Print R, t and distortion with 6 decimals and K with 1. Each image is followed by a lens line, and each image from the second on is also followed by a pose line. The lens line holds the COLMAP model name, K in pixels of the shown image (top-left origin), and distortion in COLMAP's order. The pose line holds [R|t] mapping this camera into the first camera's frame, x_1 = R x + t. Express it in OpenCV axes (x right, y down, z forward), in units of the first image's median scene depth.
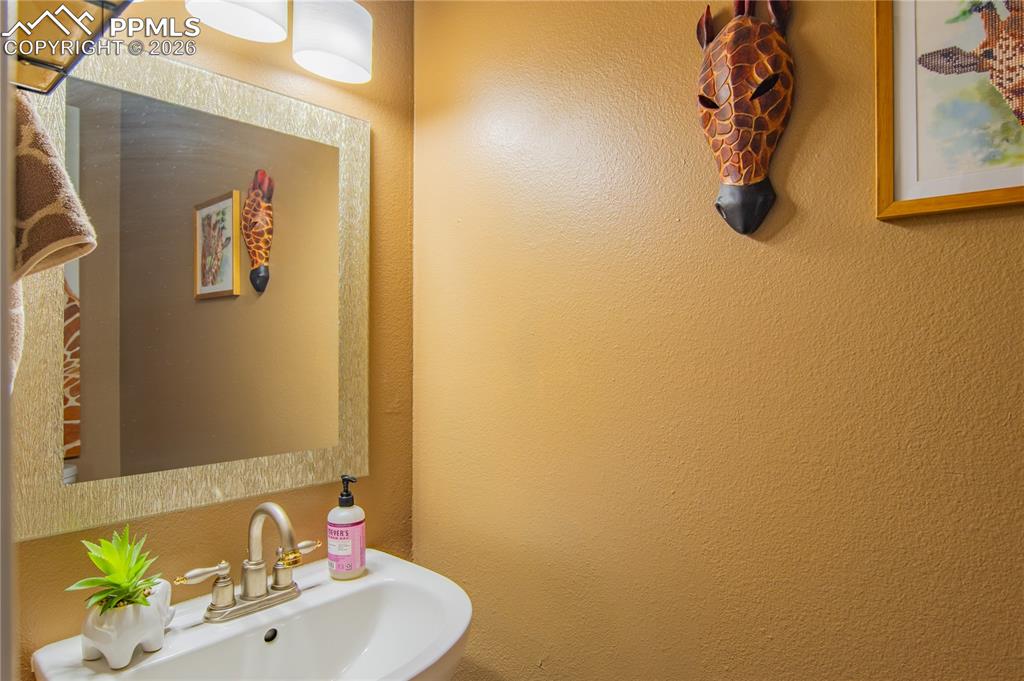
lens RADIAL K [[642.7, 0, 514.5], [0, 642.7, 341.4], [0, 0, 1]] dist [0.001965, -0.010345]
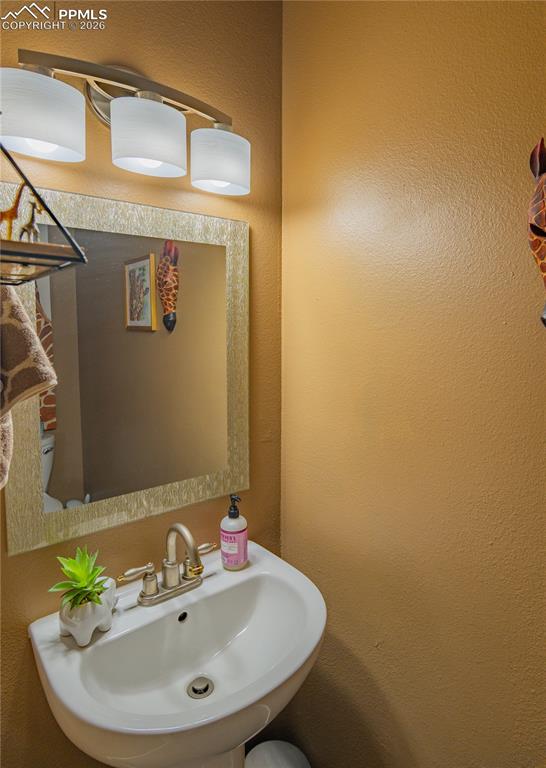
lens RADIAL K [[480.7, 0, 271.8], [0, 480.7, 382.4], [0, 0, 1]] dist [-0.000160, 0.005607]
pose [[0.985579, 0.013753, -0.168655, -0.013775], [0.001032, 0.996184, 0.087268, -0.122286], [0.169211, -0.086183, 0.981804, 0.036062]]
